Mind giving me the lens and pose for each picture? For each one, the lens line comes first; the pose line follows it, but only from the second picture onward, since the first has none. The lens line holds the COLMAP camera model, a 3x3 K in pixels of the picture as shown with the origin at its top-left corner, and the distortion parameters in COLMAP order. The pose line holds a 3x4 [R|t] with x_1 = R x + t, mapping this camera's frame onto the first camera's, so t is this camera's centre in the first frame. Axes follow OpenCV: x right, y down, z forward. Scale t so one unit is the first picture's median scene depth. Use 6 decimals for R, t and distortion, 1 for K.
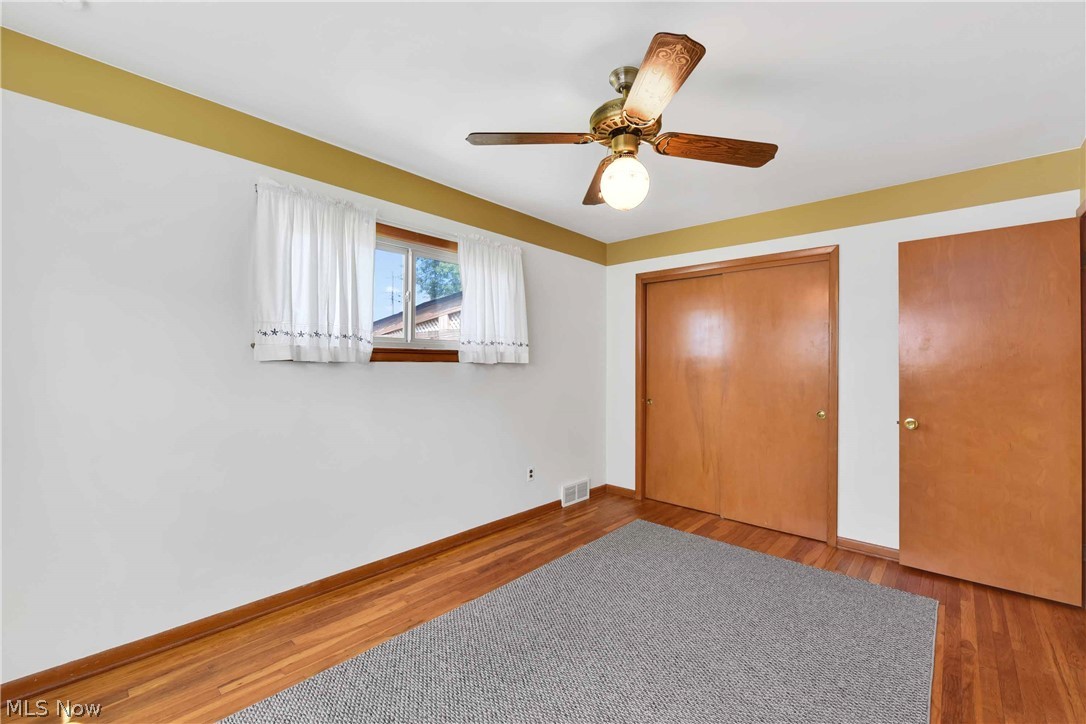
lens RADIAL K [[452.0, 0, 543.0], [0, 452.0, 362.0], [0, 0, 1]] dist [-0.000885, -0.000501]
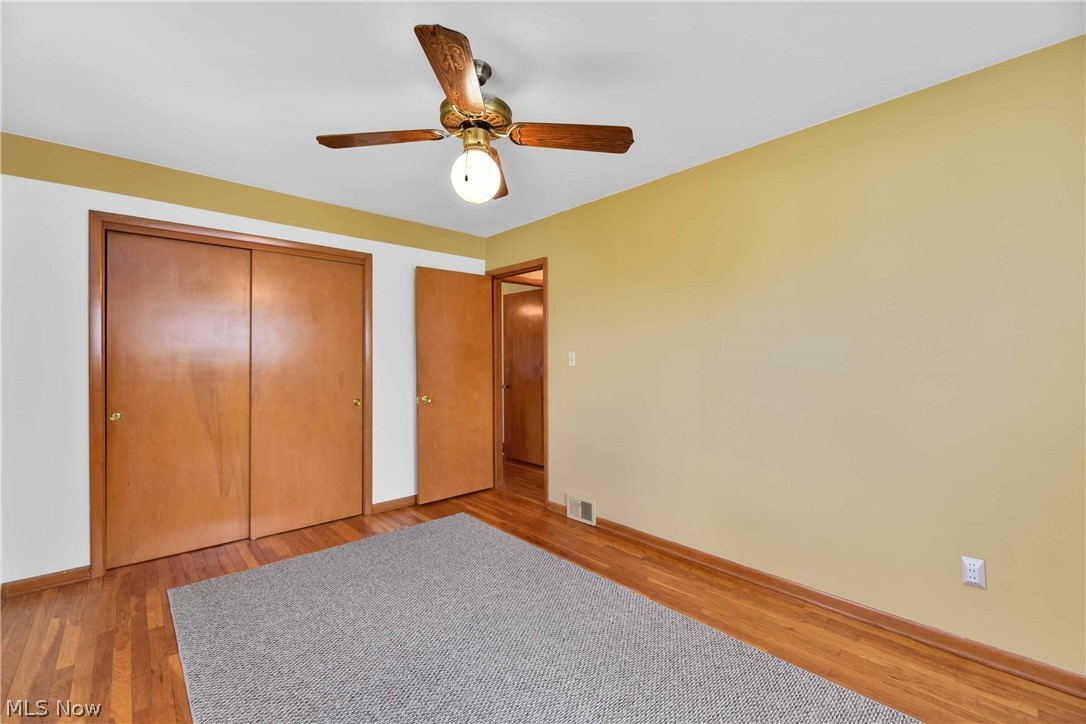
lens RADIAL K [[459.9, 0, 545.3], [0, 459.9, 356.7], [0, 0, 1]] dist [0.001656, -0.000092]
pose [[0.083907, -0.006085, 0.996455, -0.507773], [-0.003042, 0.999975, 0.006363, -0.004364], [-0.996469, -0.003565, 0.083886, 0.472333]]
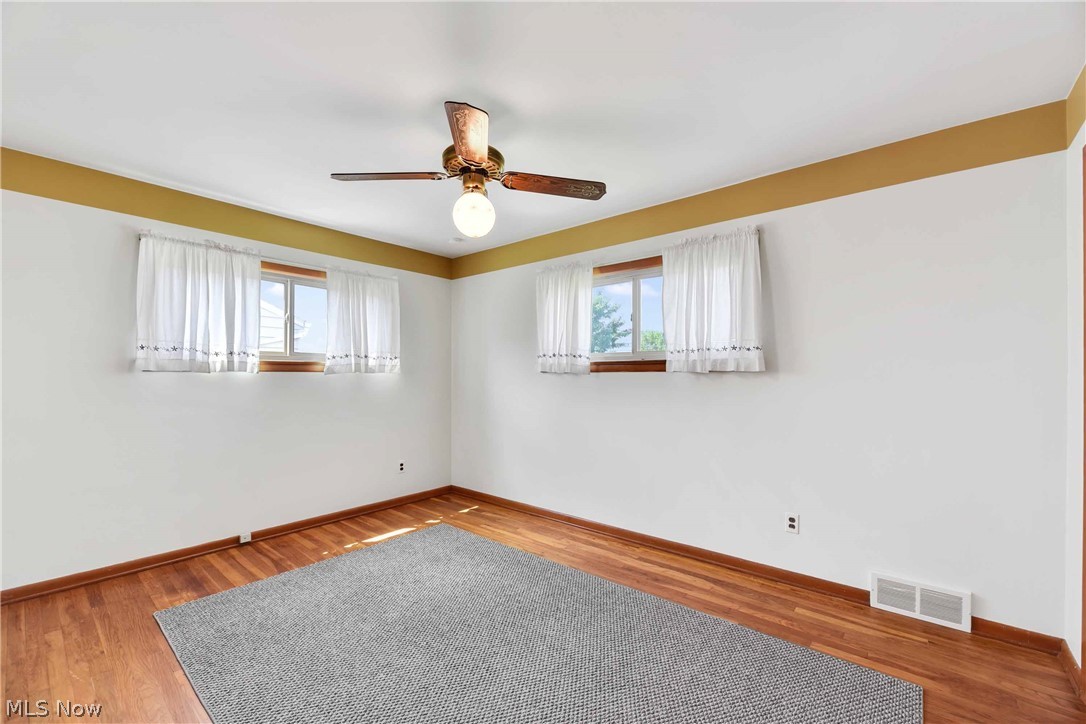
lens RADIAL K [[441.8, 0, 546.2], [0, 441.8, 374.7], [0, 0, 1]] dist [-0.001842, -0.000313]
pose [[0.046045, -0.005627, -0.998924, 0.813405], [0.004687, 0.999974, -0.005417, 0.012124], [0.998928, -0.004433, 0.046070, 0.697518]]
